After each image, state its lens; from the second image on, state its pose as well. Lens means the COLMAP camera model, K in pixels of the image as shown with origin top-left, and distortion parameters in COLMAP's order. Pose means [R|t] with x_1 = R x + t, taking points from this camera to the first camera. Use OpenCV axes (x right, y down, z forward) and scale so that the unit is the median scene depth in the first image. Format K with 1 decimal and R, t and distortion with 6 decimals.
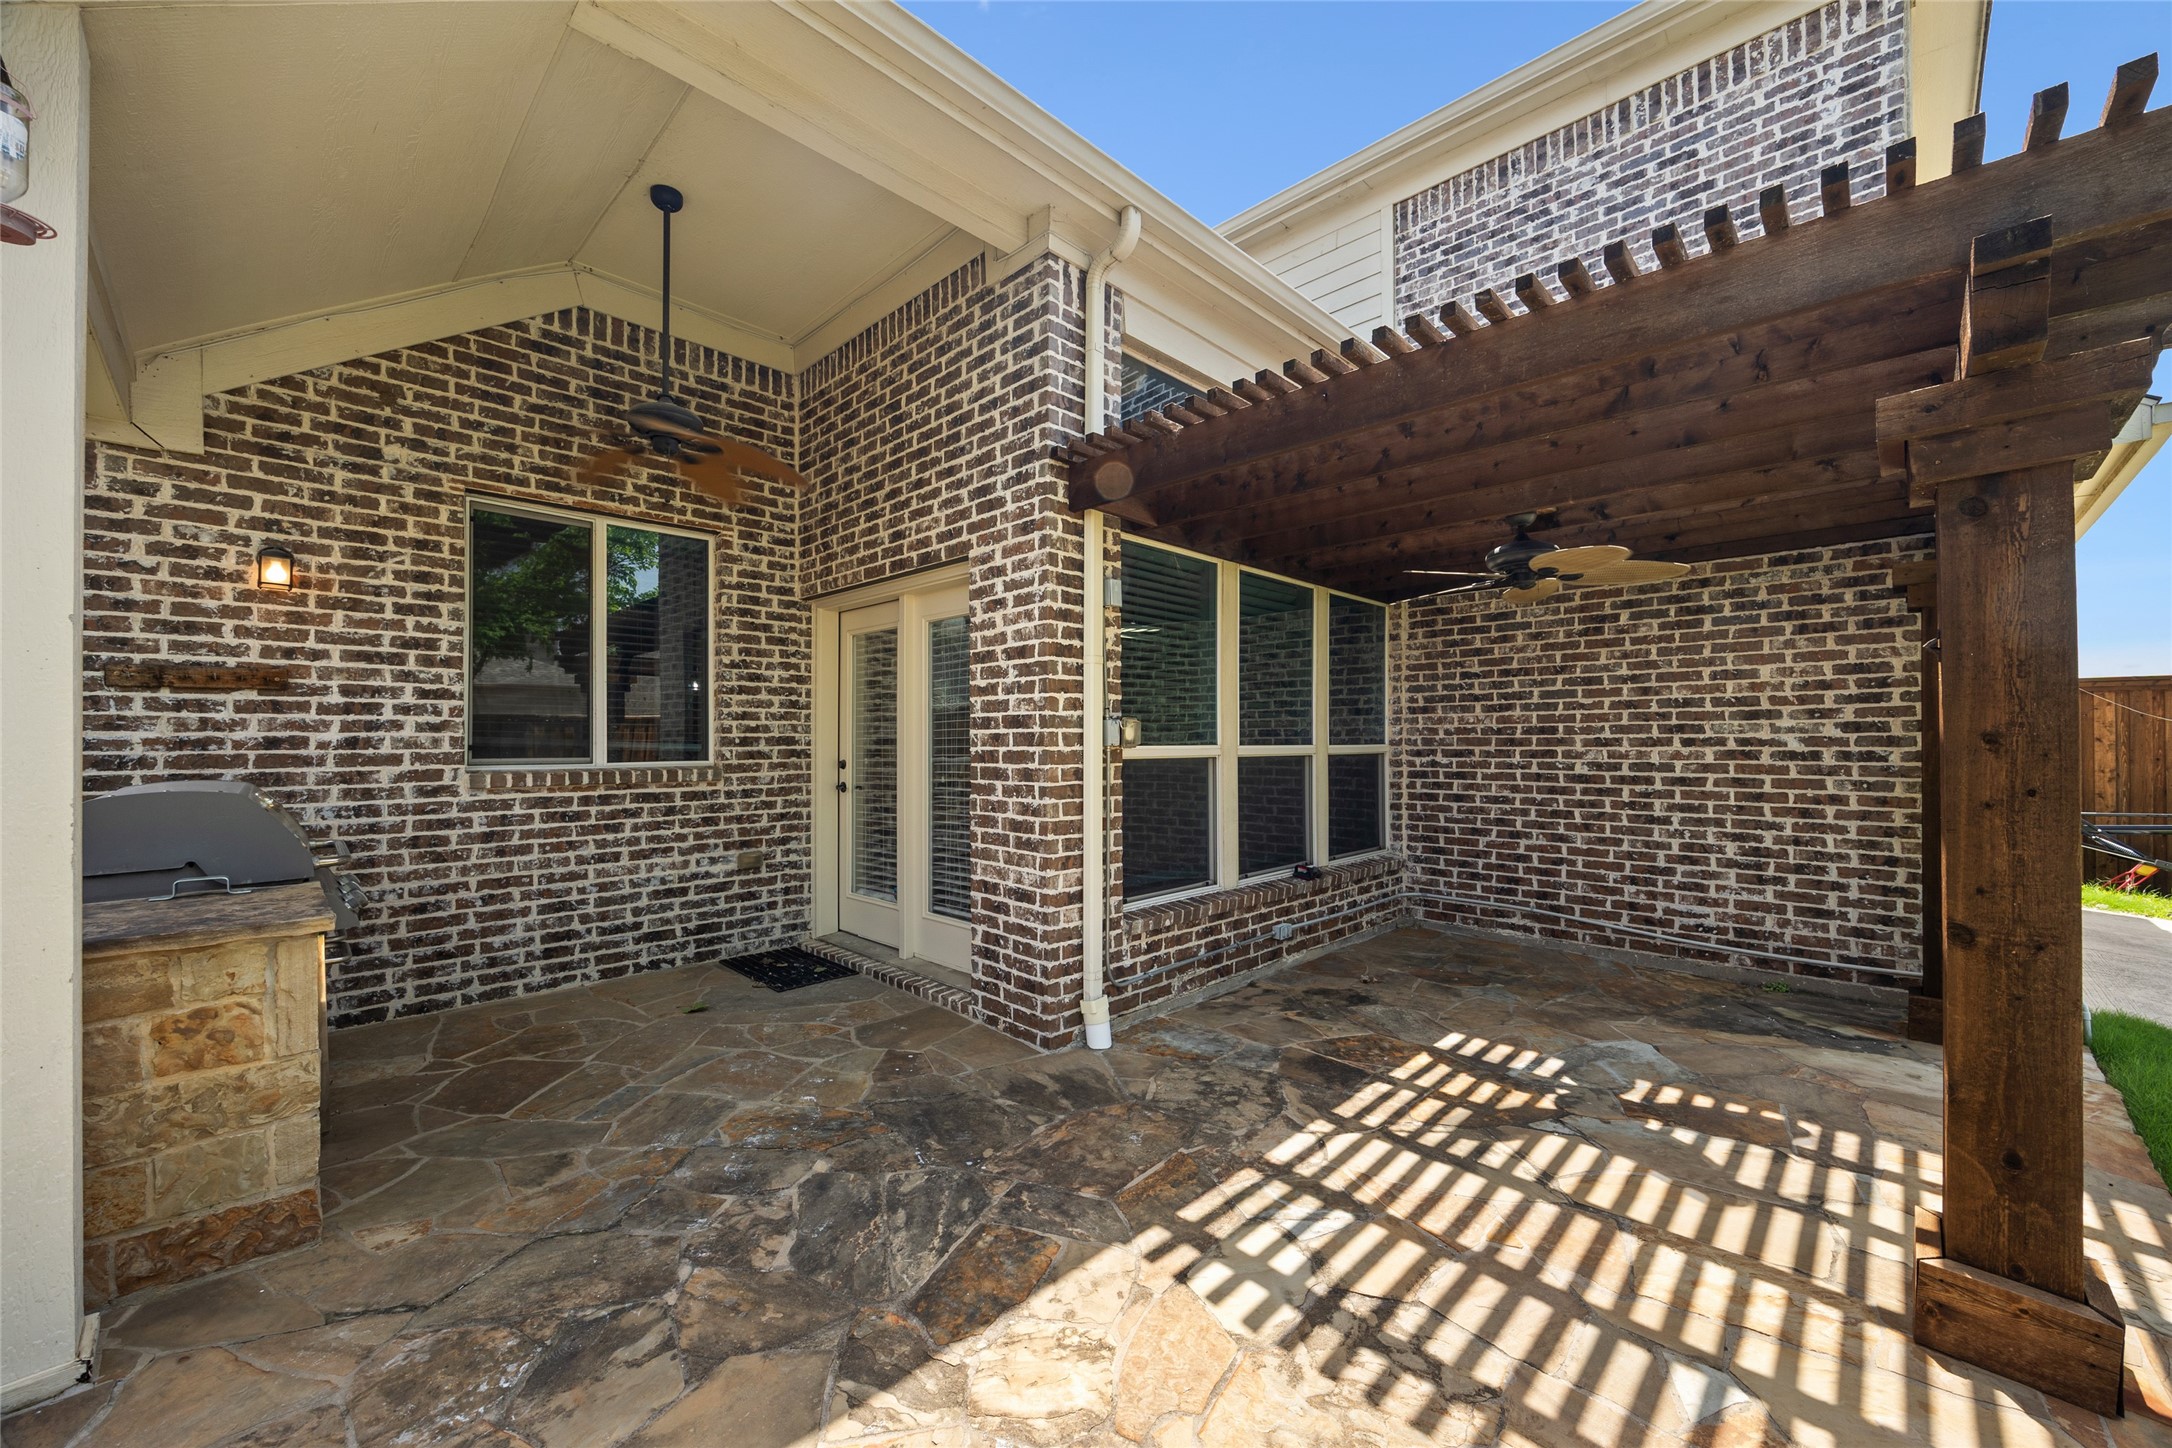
lens RADIAL K [[823.2, 0, 1096.7], [0, 823.2, 741.5], [0, 0, 1]] dist [-0.004252, 0.000220]
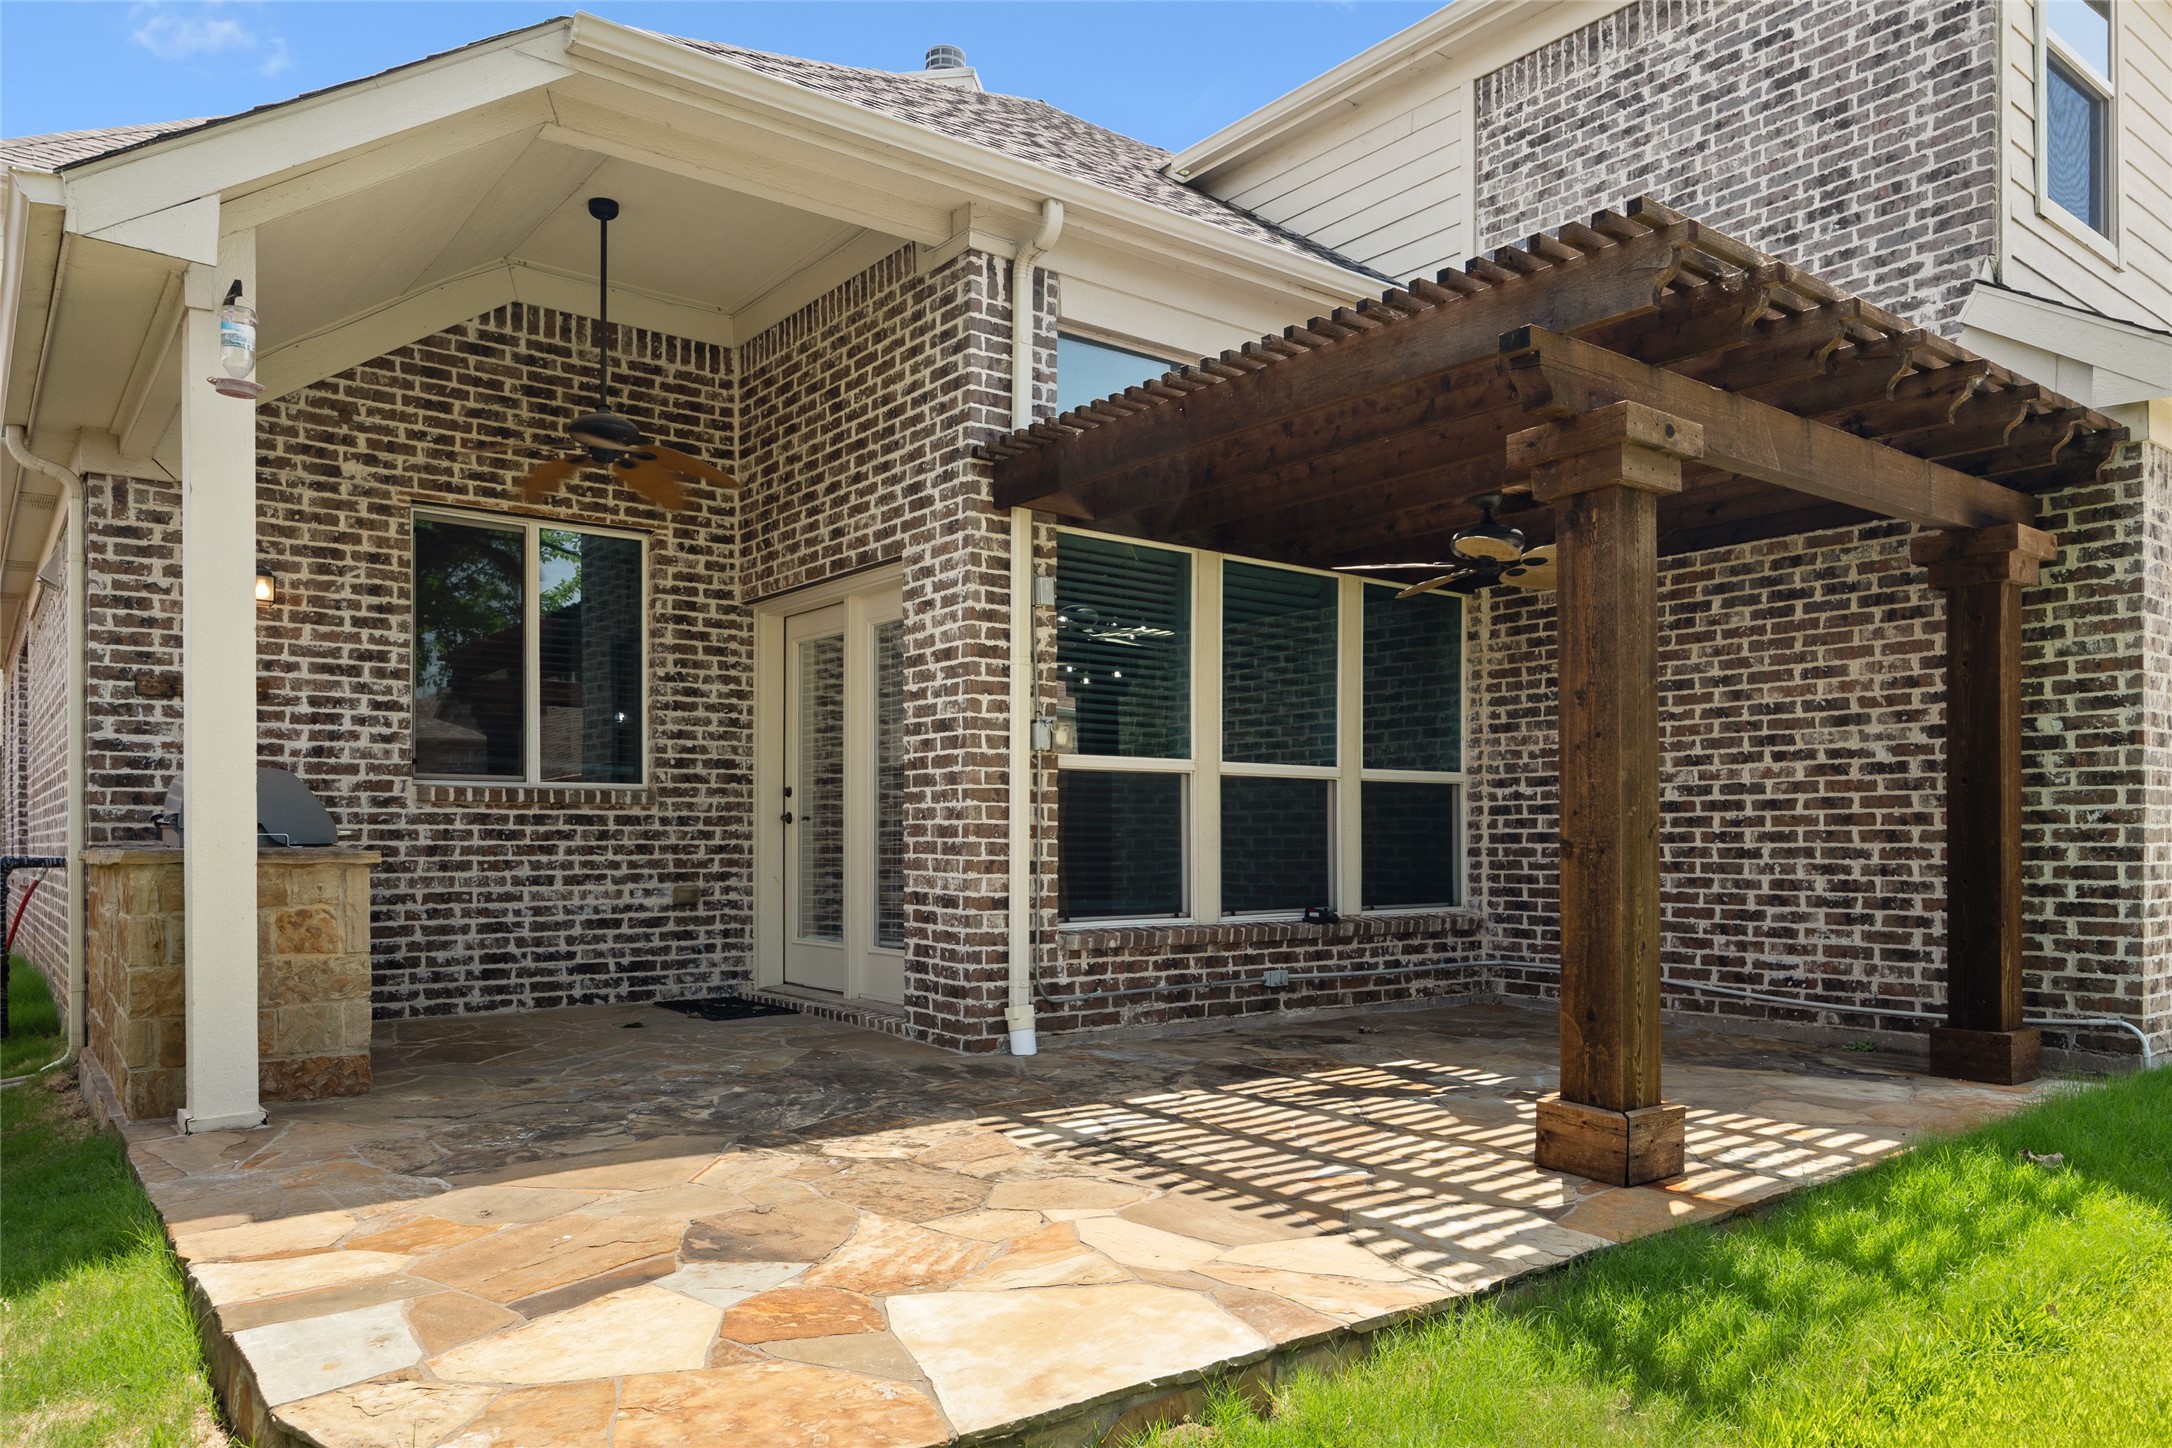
lens RADIAL K [[1483.1, 0, 1105.8], [0, 1483.1, 857.1], [0, 0, 1]] dist [-0.005044, 0.003257]
pose [[0.991485, 0.002046, -0.130203, 0.282225], [-0.000946, 0.999963, 0.008513, 0.102252], [0.130215, -0.008317, 0.991451, -0.631868]]
